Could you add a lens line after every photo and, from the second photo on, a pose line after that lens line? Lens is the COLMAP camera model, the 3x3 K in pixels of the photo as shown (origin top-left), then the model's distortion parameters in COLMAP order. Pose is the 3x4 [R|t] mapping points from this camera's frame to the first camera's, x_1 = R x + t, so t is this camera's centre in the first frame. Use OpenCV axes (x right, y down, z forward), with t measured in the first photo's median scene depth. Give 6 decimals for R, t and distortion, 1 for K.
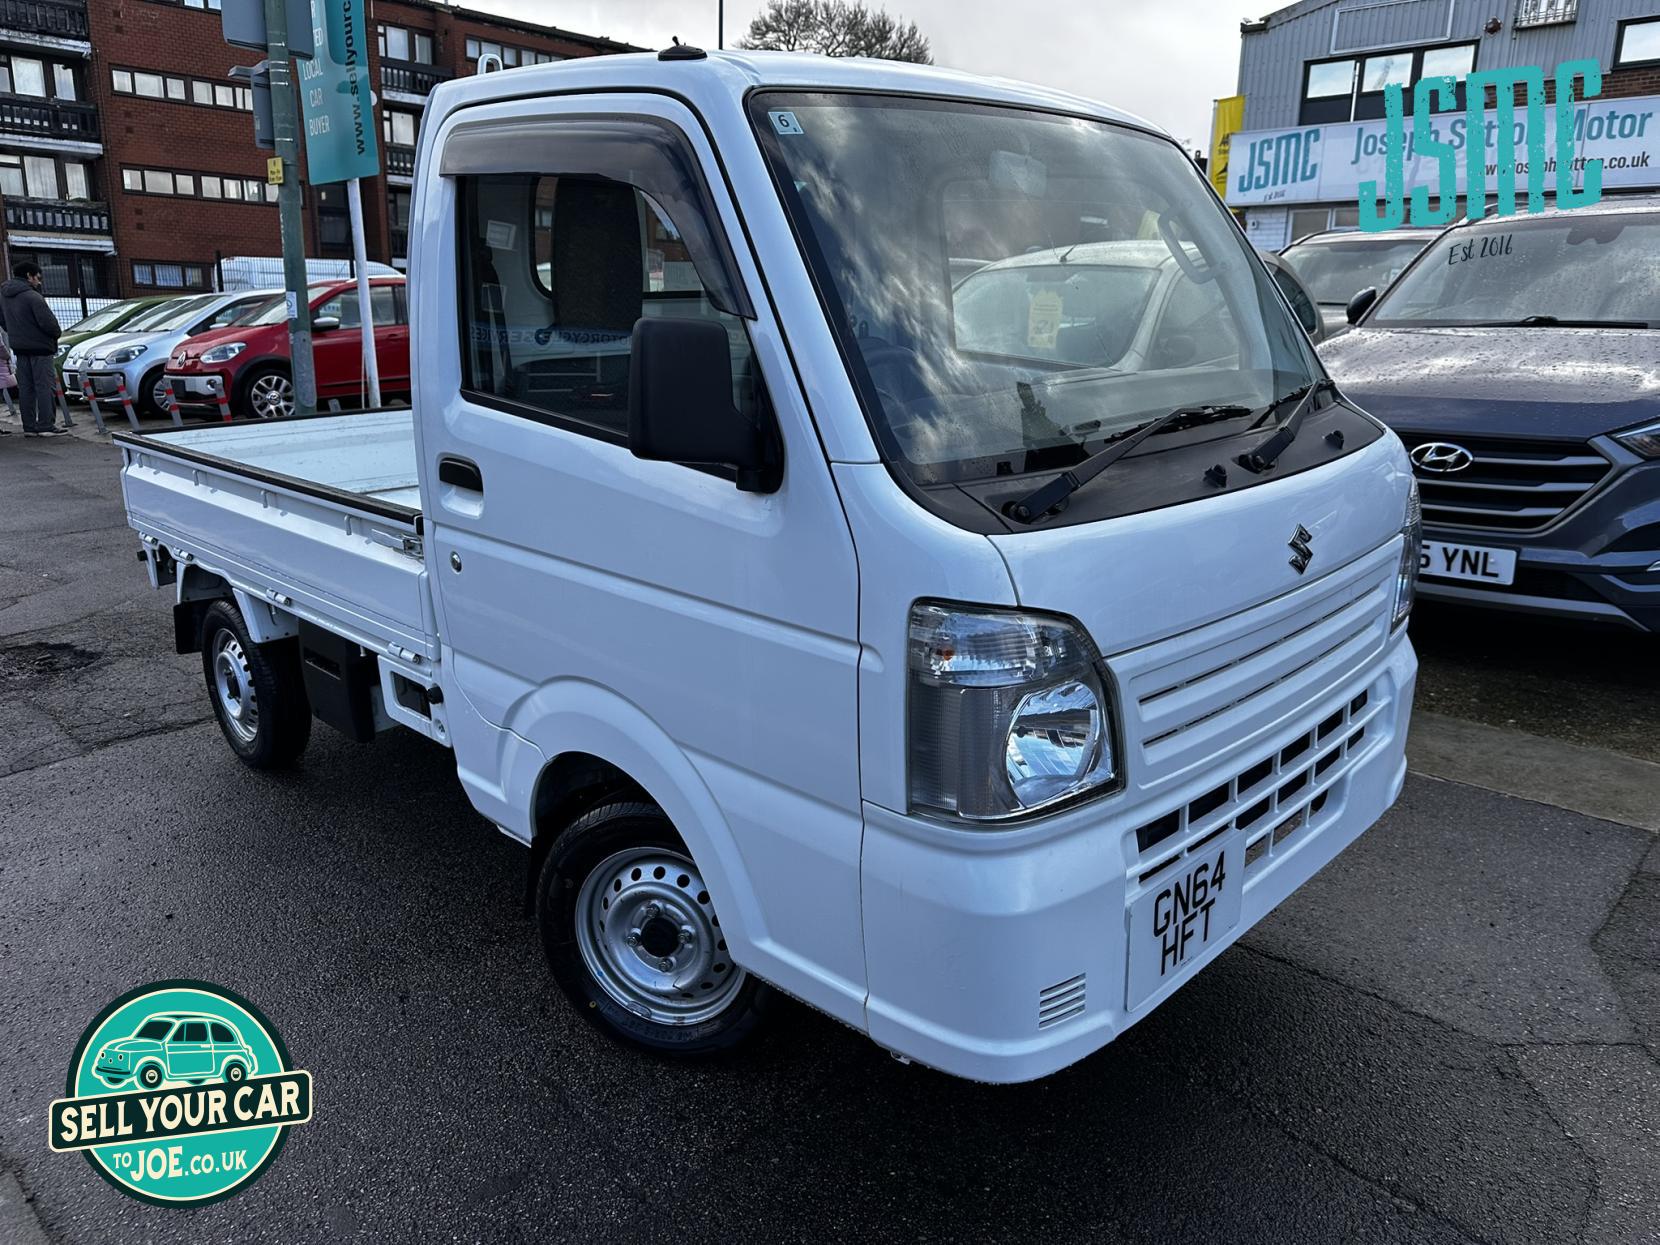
lens RADIAL K [[1176.5, 0, 831.7], [0, 1176.5, 616.6], [0, 0, 1]] dist [0.005680, -0.010478]
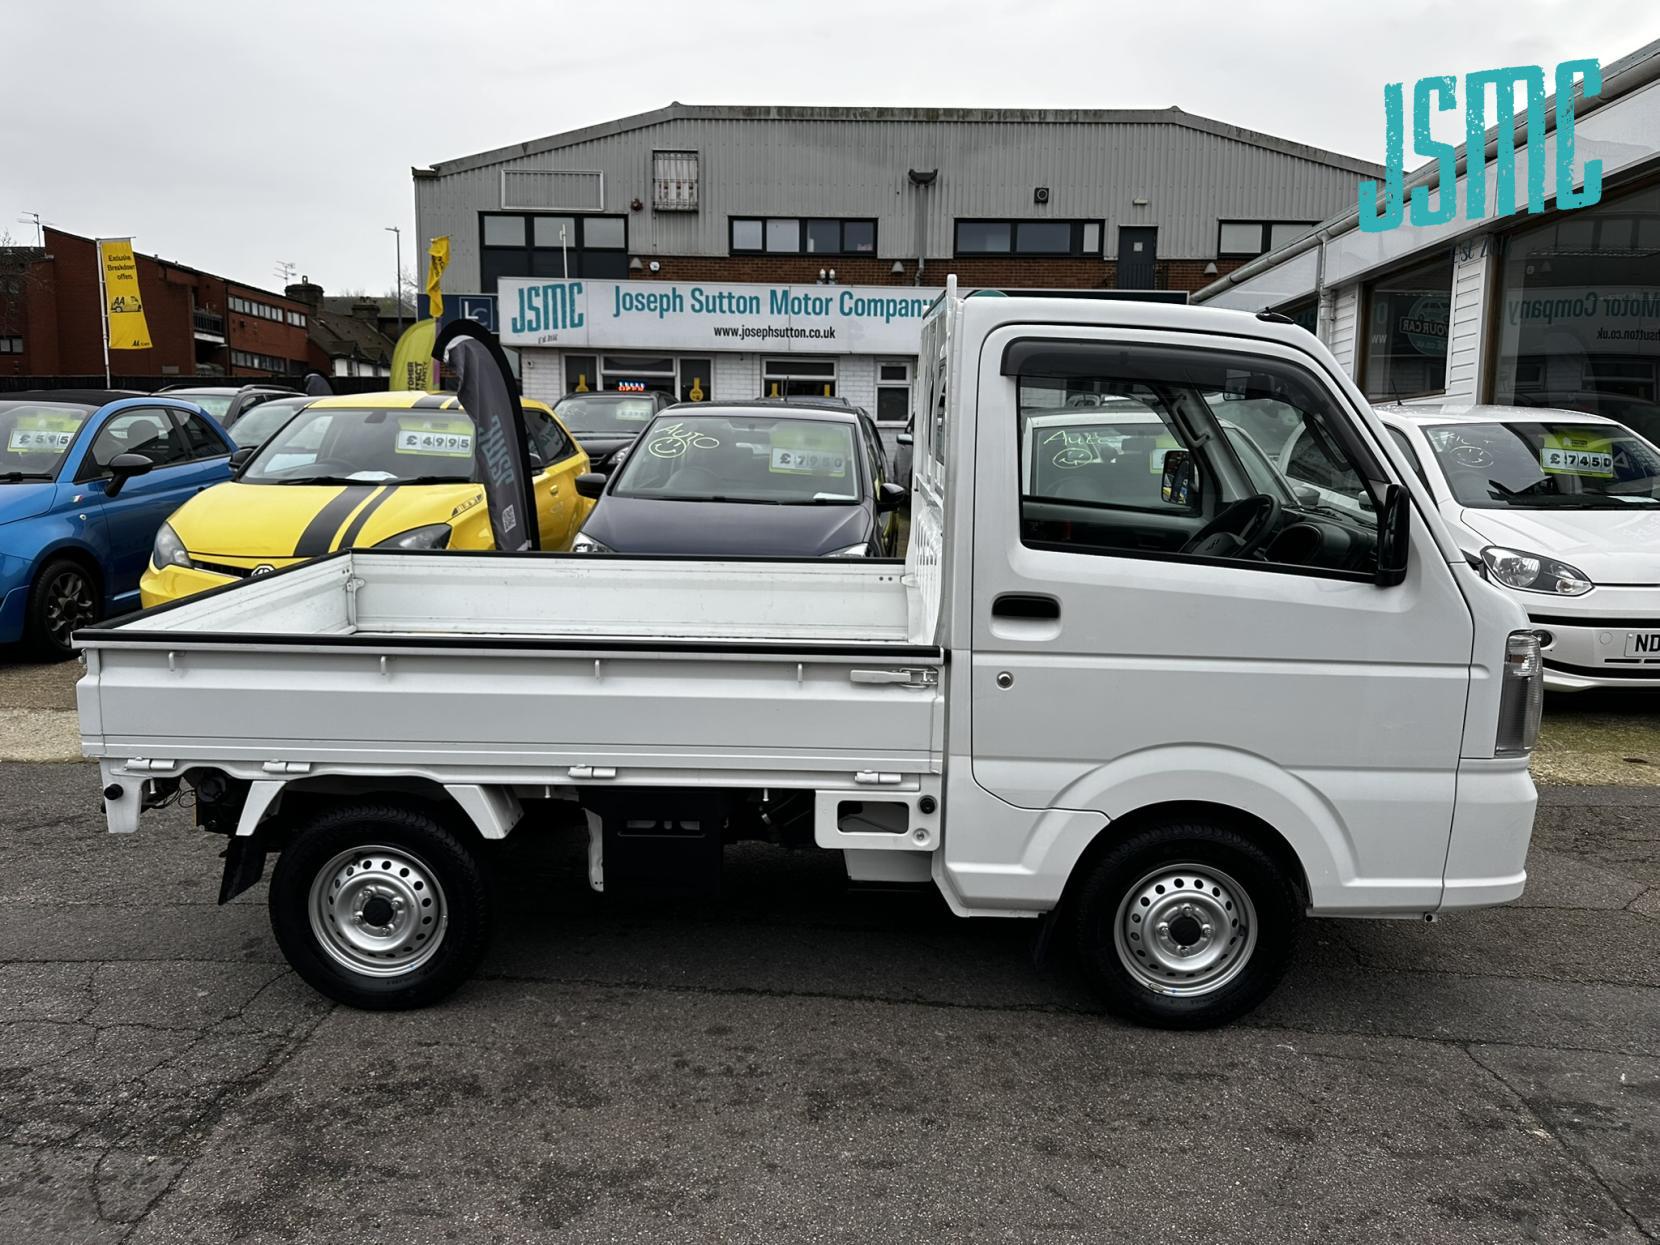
lens RADIAL K [[1190.7, 0, 870.2], [0, 1190.7, 647.5], [0, 0, 1]] dist [-0.045844, 0.001133]
pose [[0.723972, -0.109120, 0.681144, -1.267338], [0.159088, 0.987204, -0.010941, -0.109378], [-0.671234, 0.116283, 0.732068, 0.220910]]
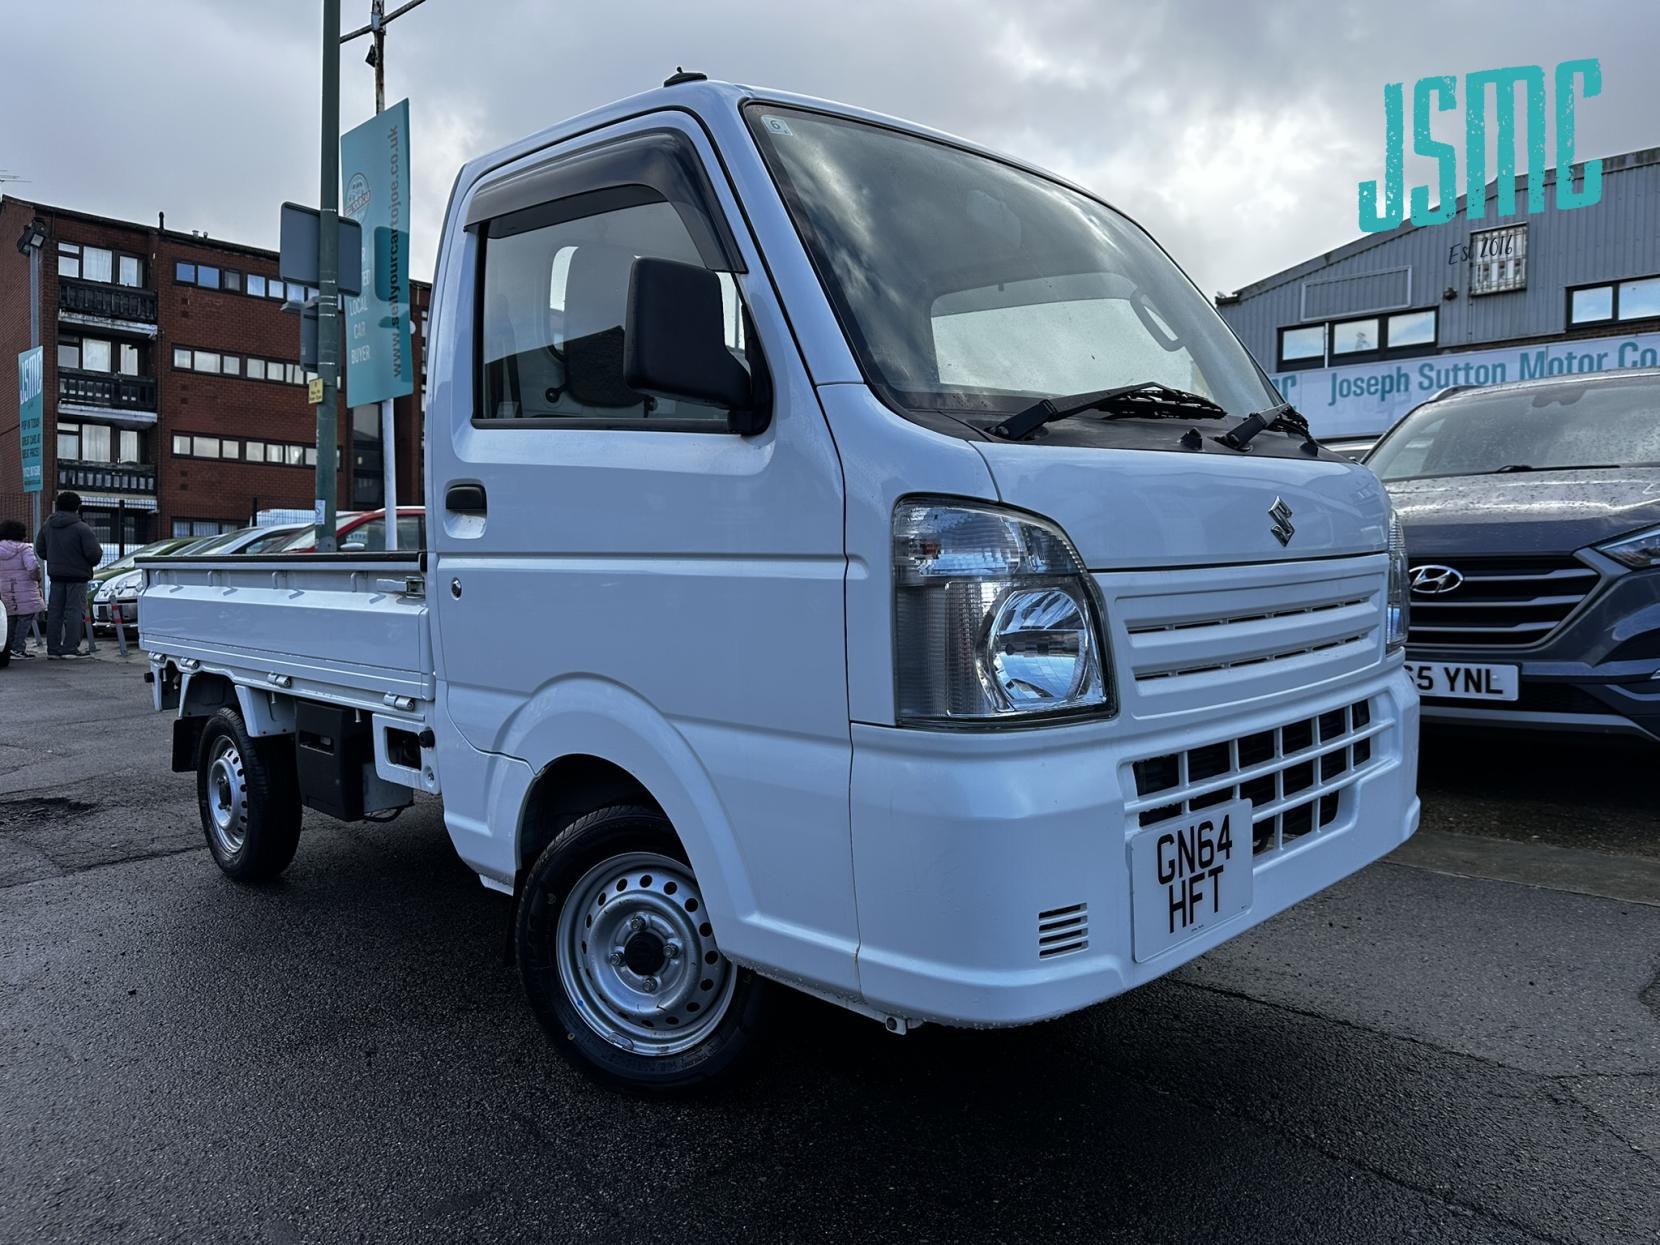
lens RADIAL K [[1176.5, 0, 831.7], [0, 1176.5, 616.6], [0, 0, 1]] dist [0.005680, -0.010478]
pose [[0.999940, -0.006867, -0.008583, 0.012733], [0.004851, 0.976376, -0.216023, 0.183386], [0.009863, 0.215969, 0.976350, 0.014430]]
